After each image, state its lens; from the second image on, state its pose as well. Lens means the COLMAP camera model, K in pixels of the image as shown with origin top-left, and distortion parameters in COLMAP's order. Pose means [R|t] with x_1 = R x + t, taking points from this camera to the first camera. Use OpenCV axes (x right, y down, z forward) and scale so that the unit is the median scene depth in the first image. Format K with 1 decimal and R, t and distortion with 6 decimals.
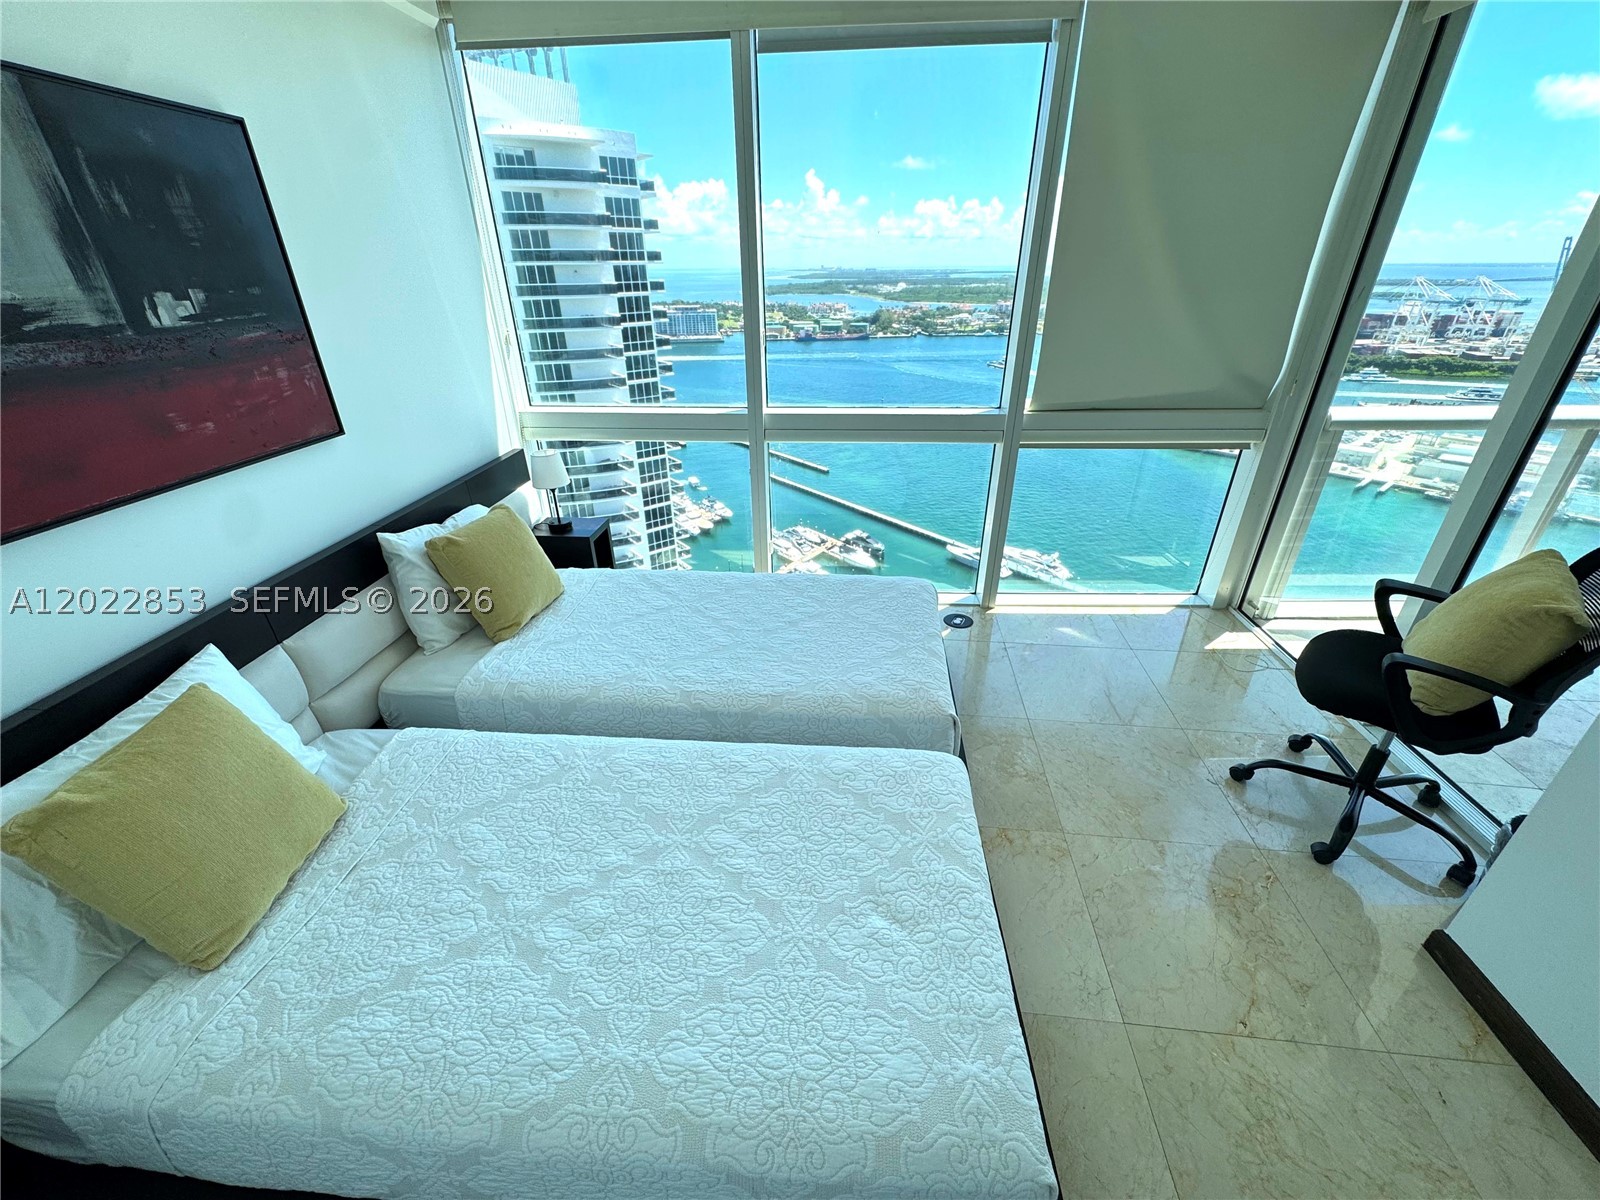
lens RADIAL K [[642.1, 0, 801.7], [0, 642.1, 595.2], [0, 0, 1]] dist [-0.004001, 0.000637]
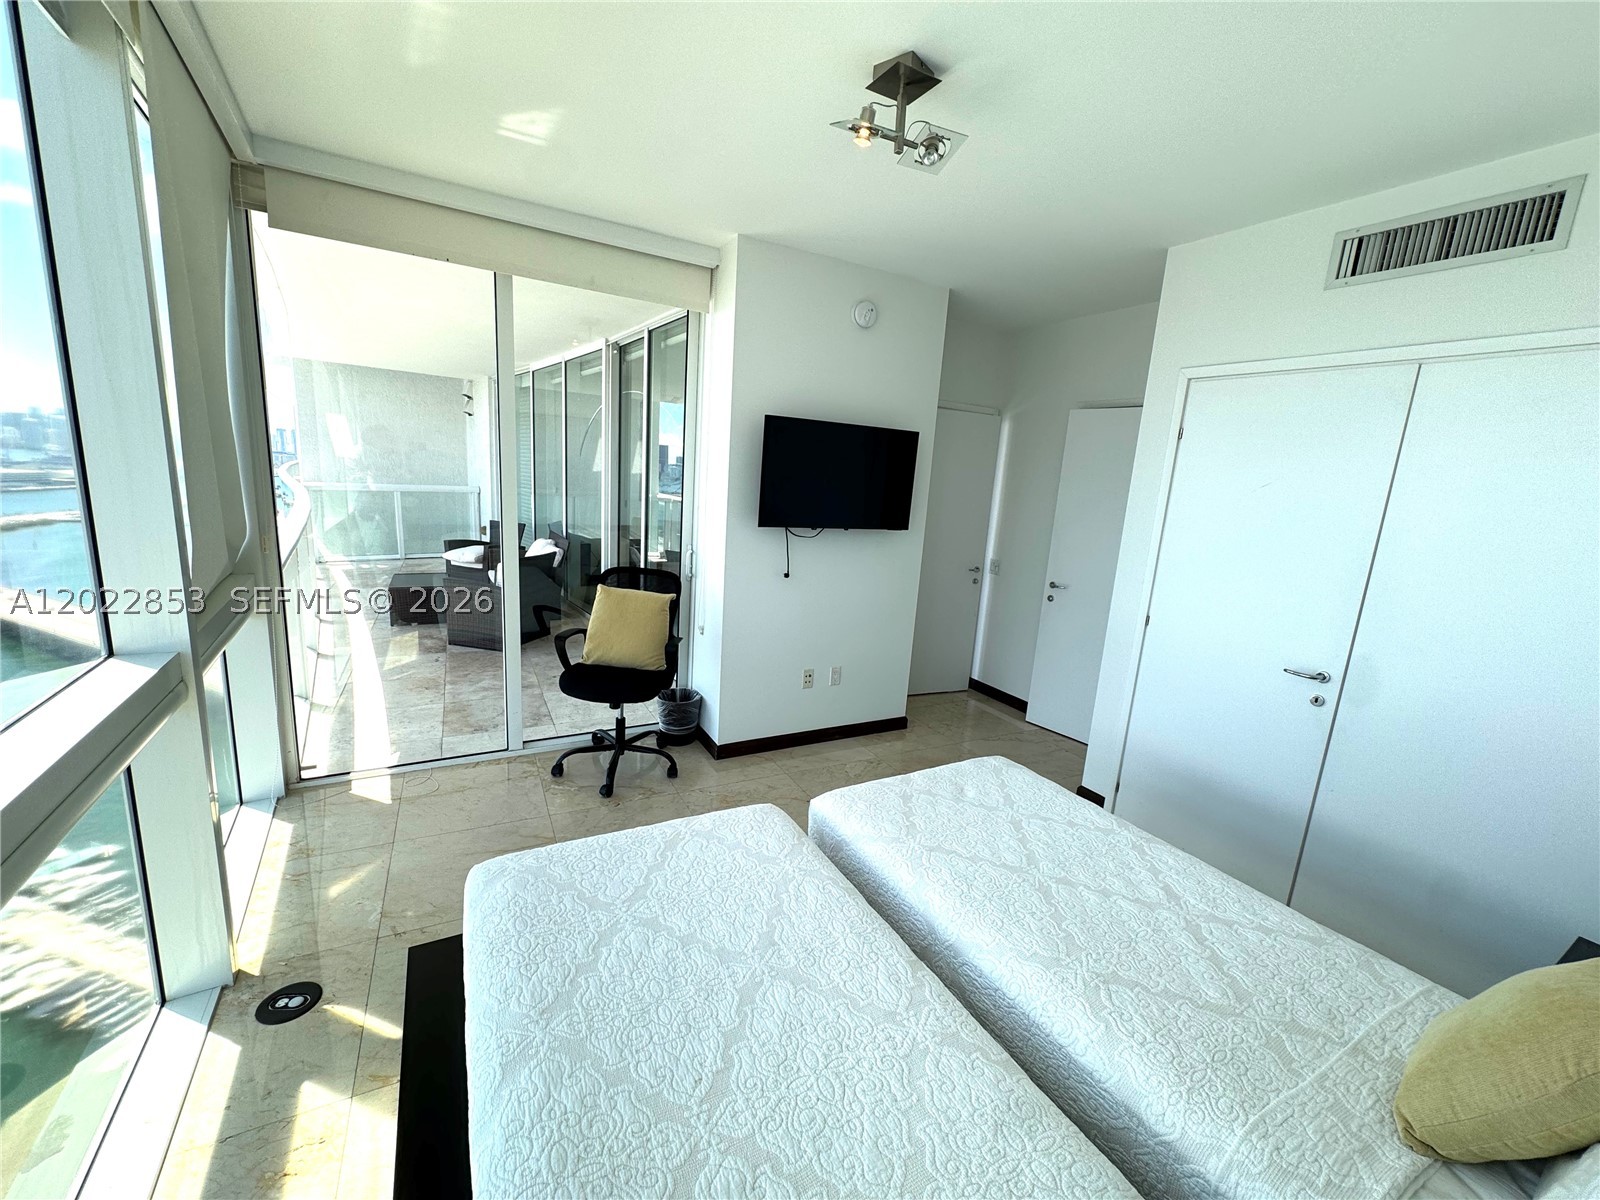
lens RADIAL K [[642.1, 0, 800.4], [0, 642.1, 598.8], [0, 0, 1]] dist [-0.004001, 0.000637]
pose [[-0.560533, -0.183994, 0.807434, -0.314957], [0.325170, 0.847798, 0.418931, -0.282856], [-0.761621, 0.497378, -0.415389, 0.598370]]
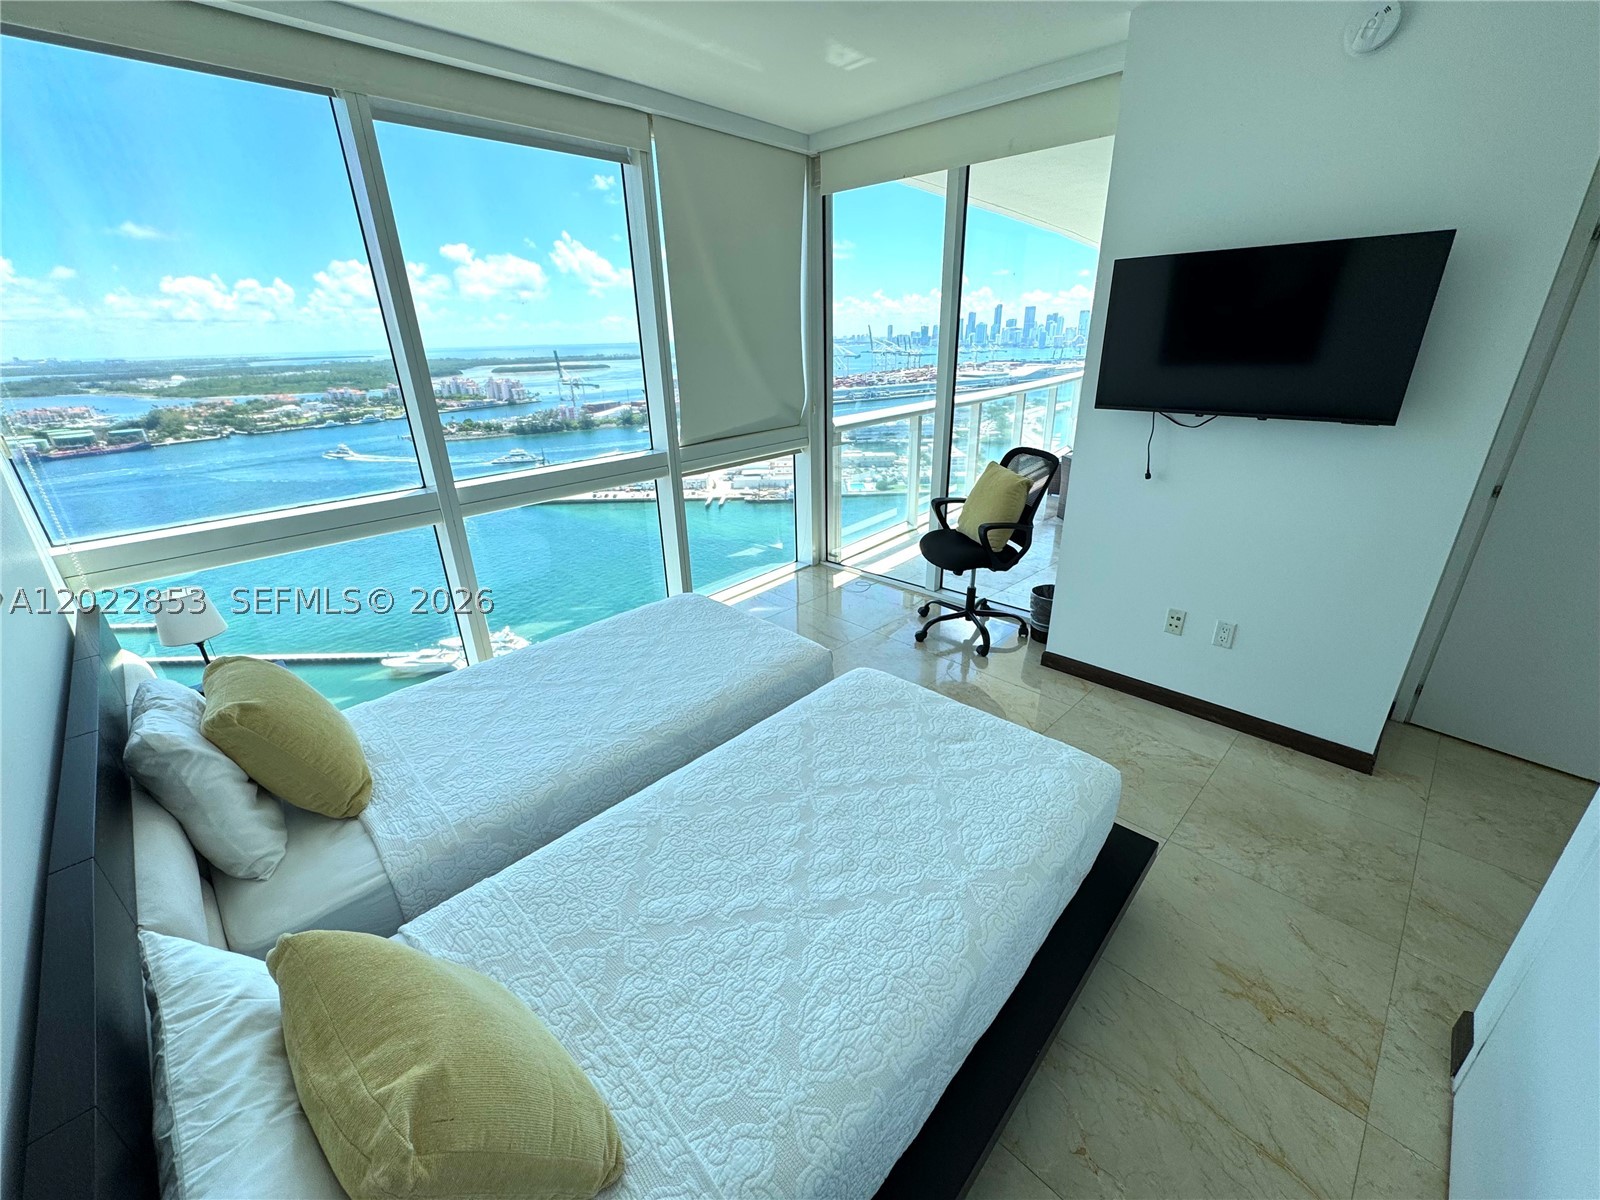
lens RADIAL K [[642.1, 0, 798.0], [0, 642.1, 593.0], [0, 0, 1]] dist [-0.004001, 0.000637]
pose [[0.635278, -0.292546, 0.714730, -0.341807], [0.369113, 0.927943, 0.051735, -0.007749], [-0.678364, 0.230950, 0.697484, 0.046039]]
